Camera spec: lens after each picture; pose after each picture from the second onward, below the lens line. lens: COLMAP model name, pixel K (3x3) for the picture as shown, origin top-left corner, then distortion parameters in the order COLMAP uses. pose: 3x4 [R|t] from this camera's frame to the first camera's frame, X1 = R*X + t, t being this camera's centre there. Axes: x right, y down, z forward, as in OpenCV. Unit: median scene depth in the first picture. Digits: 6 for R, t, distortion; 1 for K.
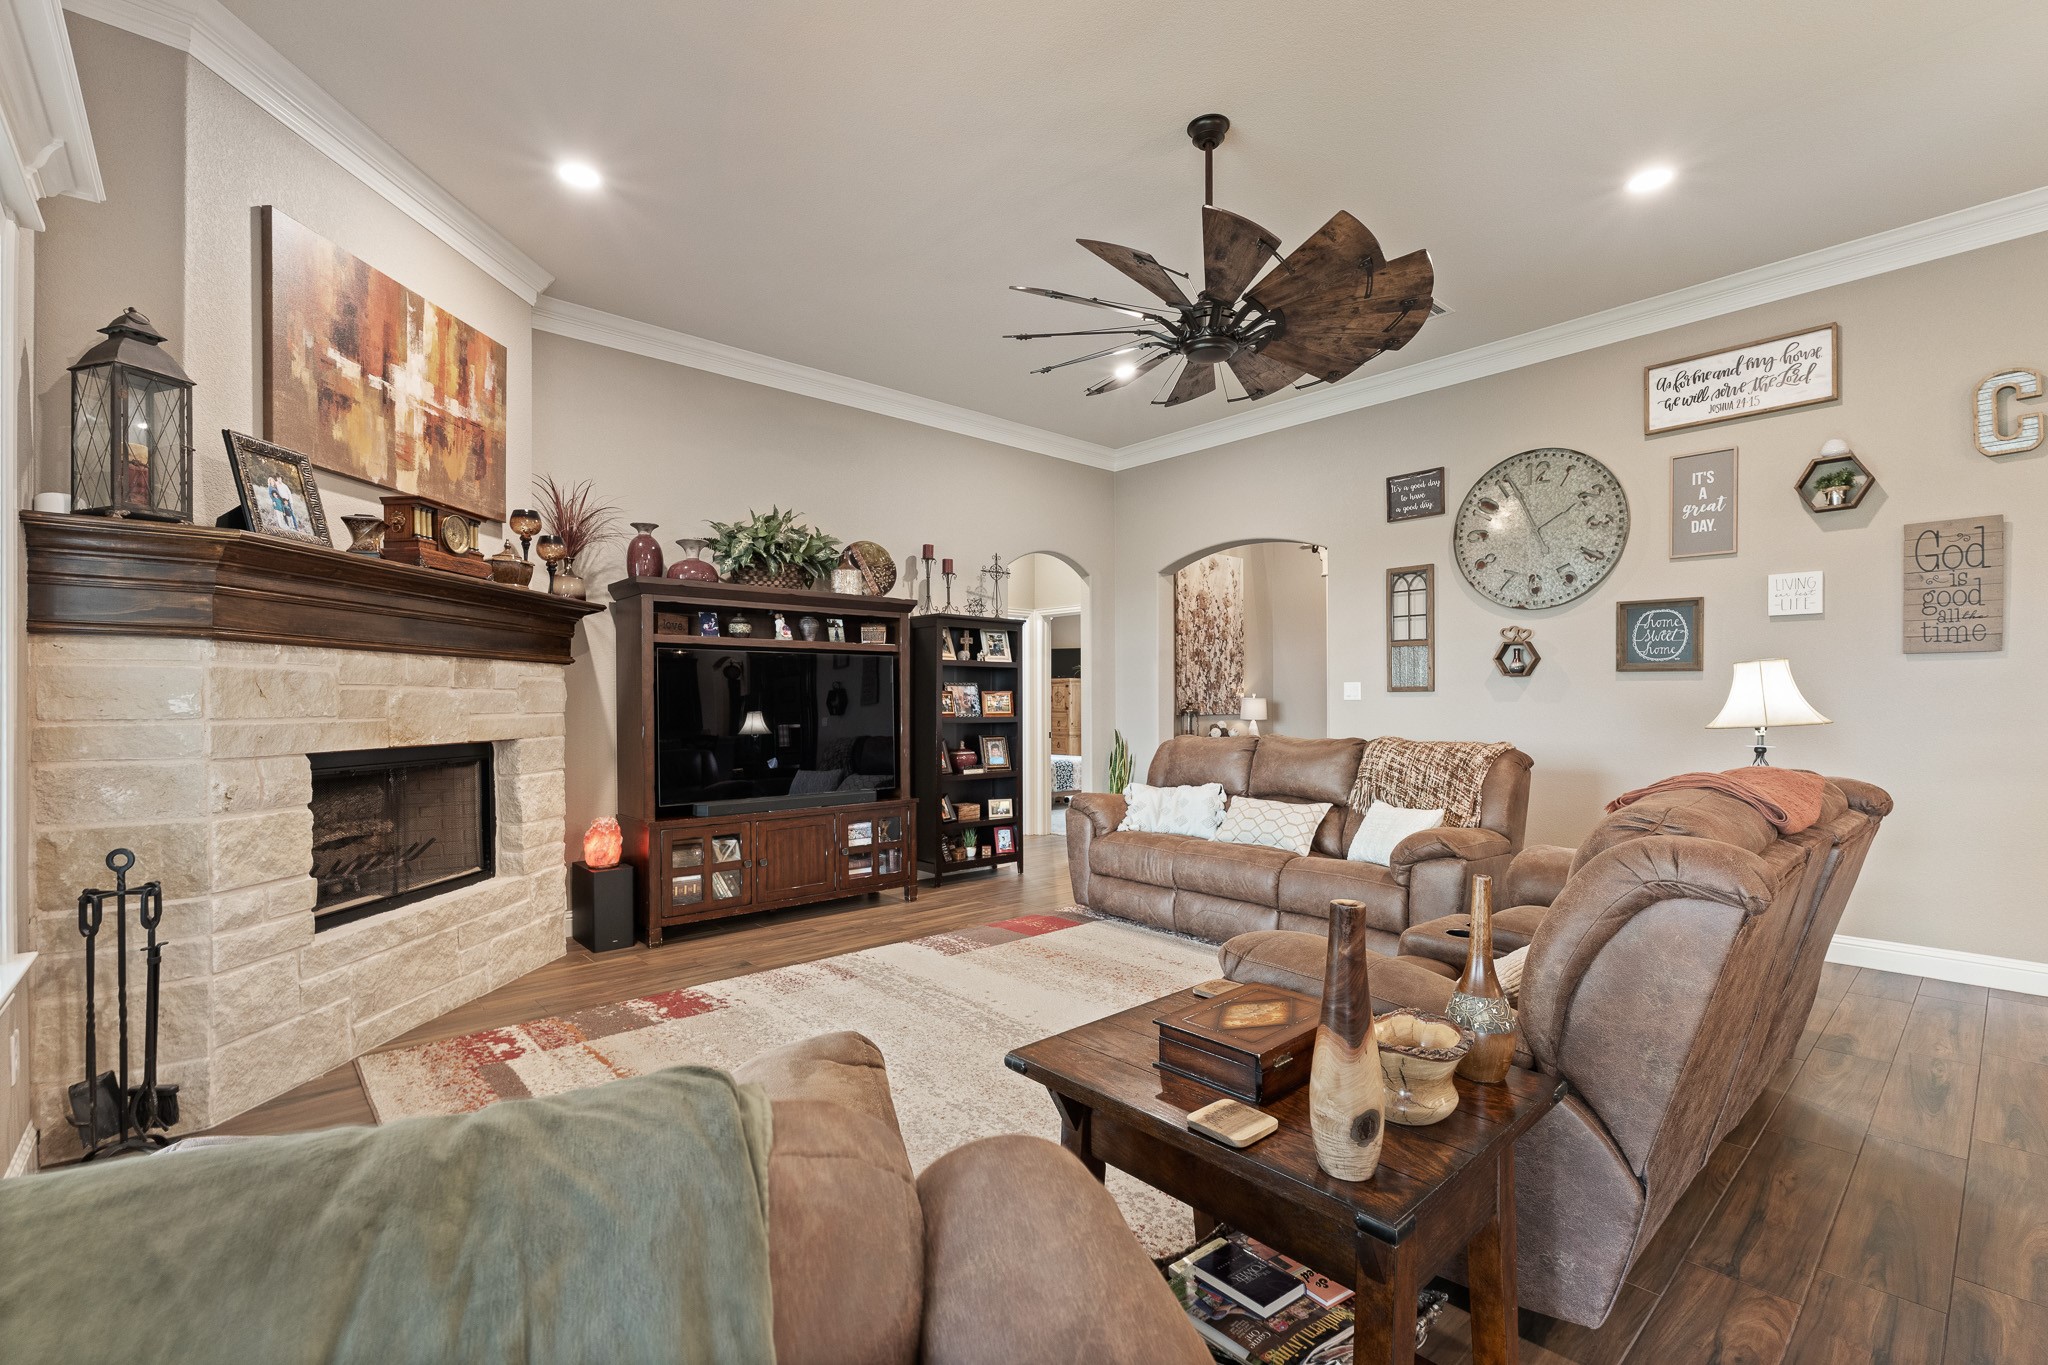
lens RADIAL K [[902.2, 0, 1035.4], [0, 902.2, 703.4], [0, 0, 1]] dist [-0.001508, 0.000020]
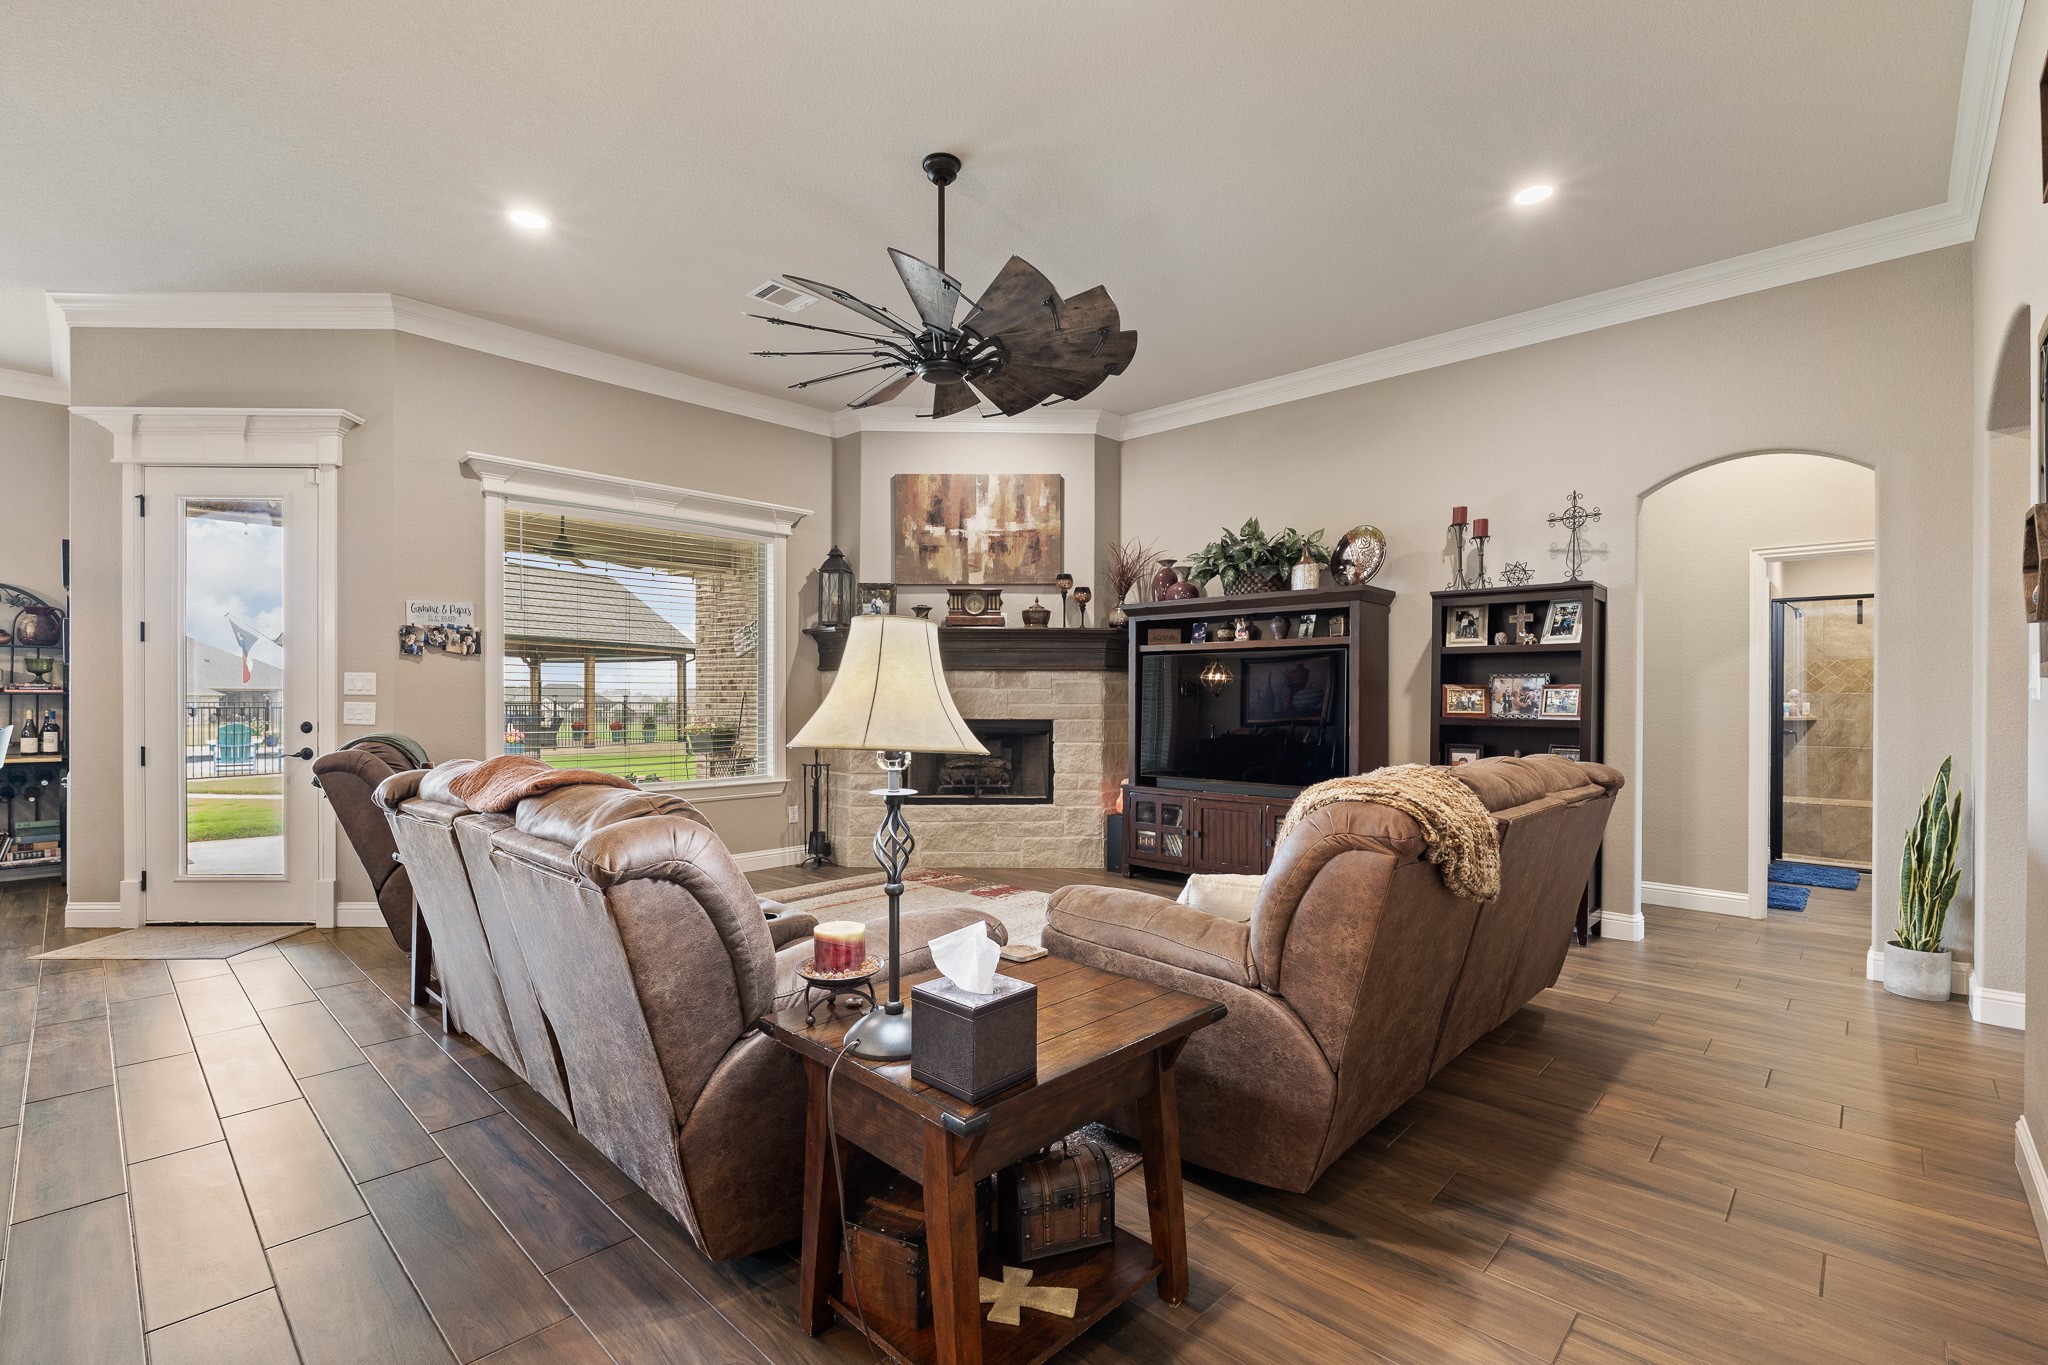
lens RADIAL K [[904.4, 0, 1017.7], [0, 904.4, 698.4], [0, 0, 1]] dist [-0.002999, -0.000155]
pose [[0.070740, 0.005929, -0.997477, 0.913389], [-0.006056, 0.999966, 0.005515, -0.005676], [0.997476, 0.005650, 0.070774, 0.738884]]
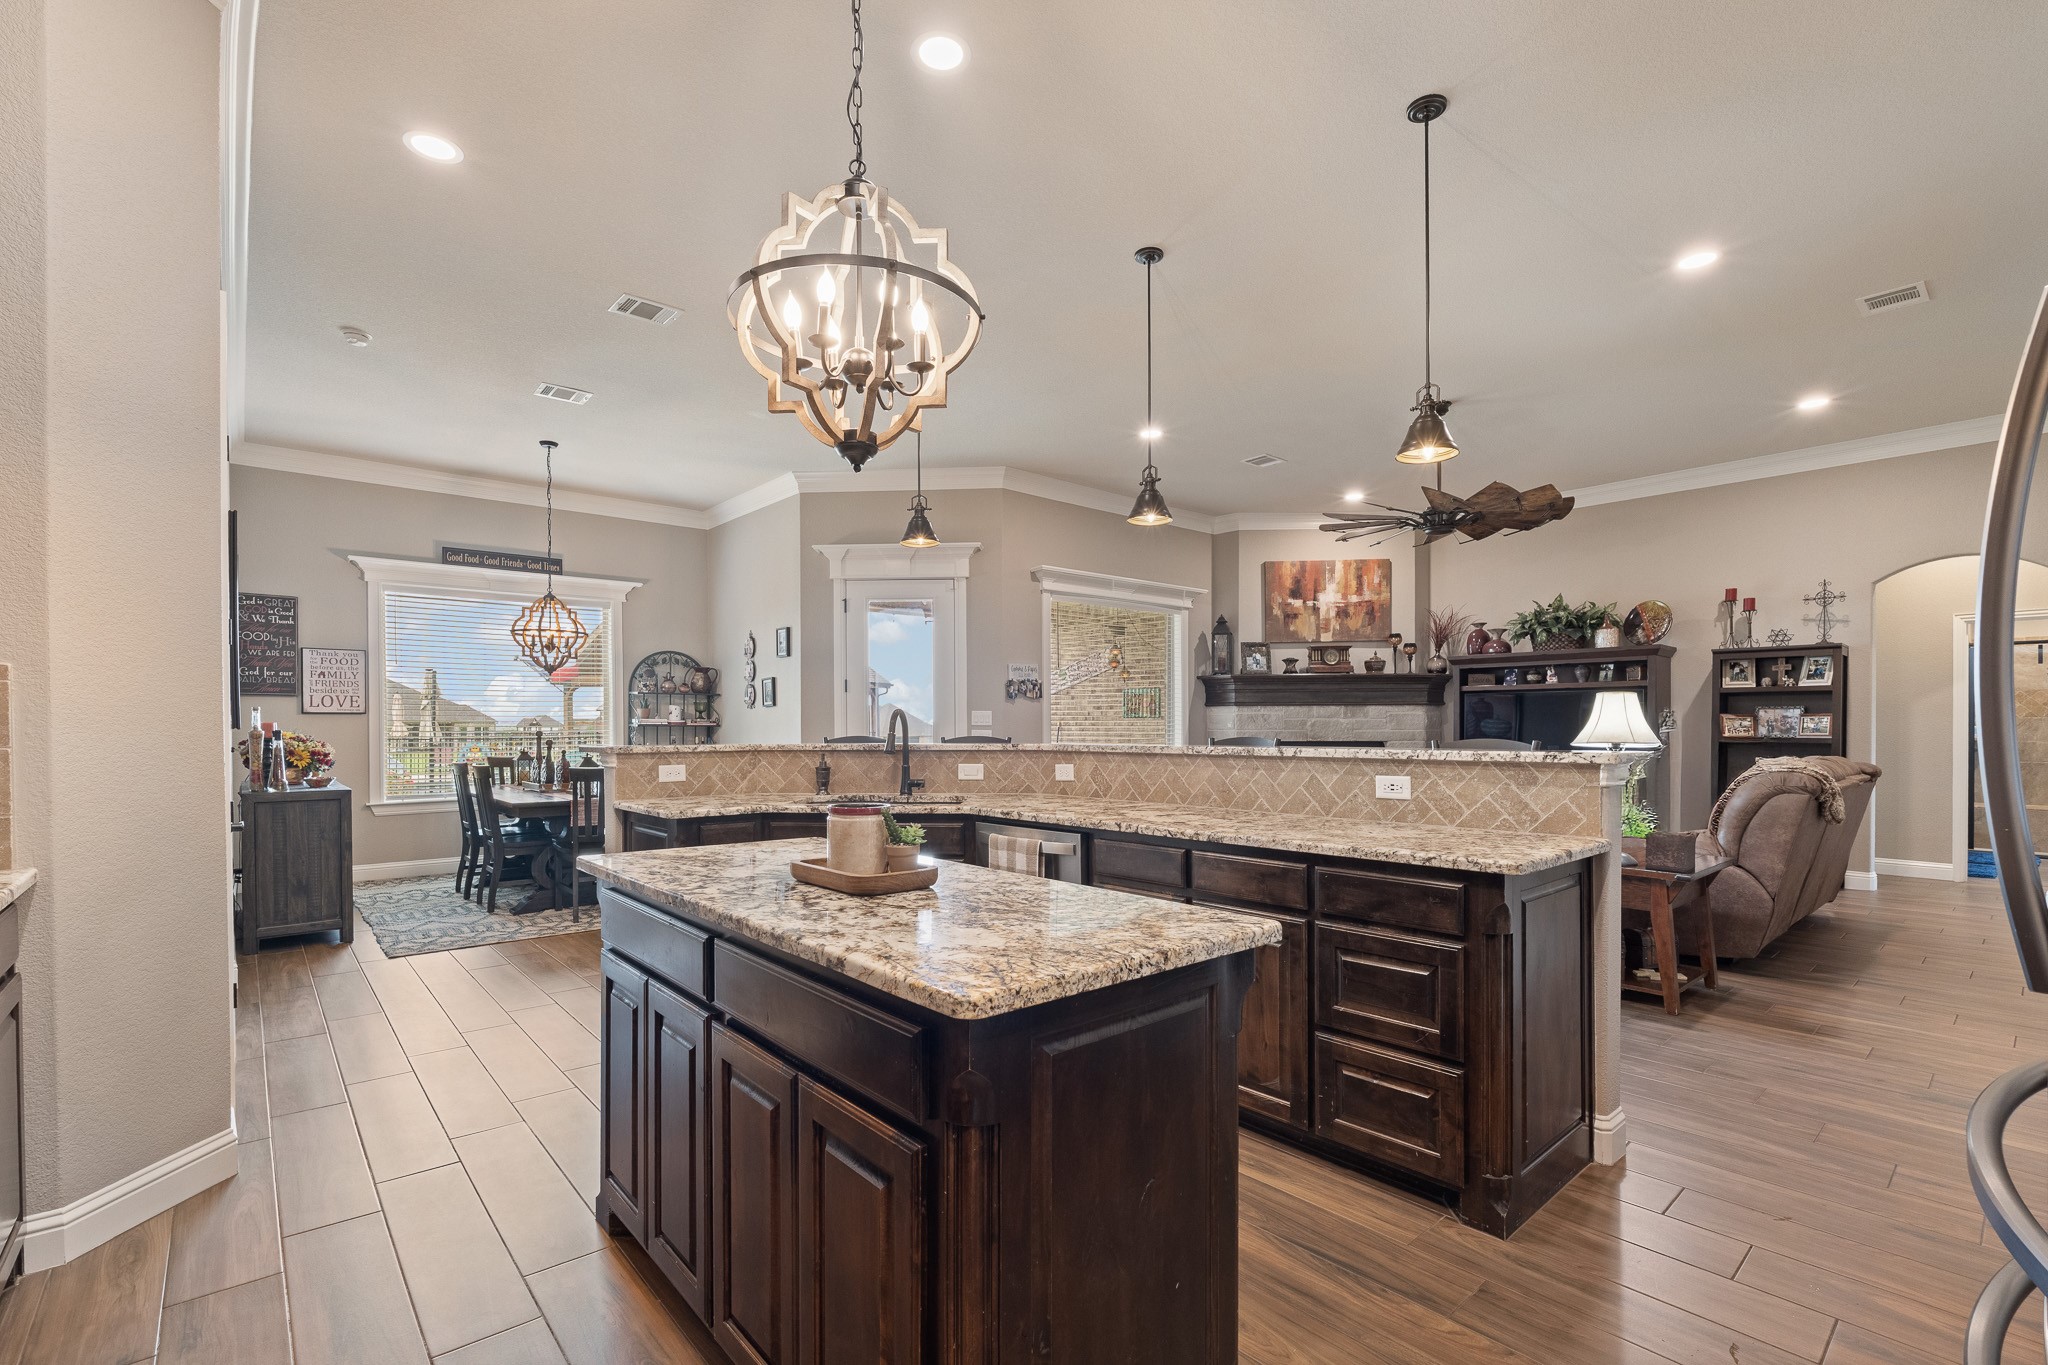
lens RADIAL K [[914.5, 0, 1023.2], [0, 914.5, 725.4], [0, 0, 1]] dist [-0.002005, 0.000187]
pose [[-0.018238, 0.003567, -0.999827, 1.460606], [-0.000444, 0.999994, 0.003576, -0.004934], [0.999834, 0.000509, -0.018236, 0.151364]]
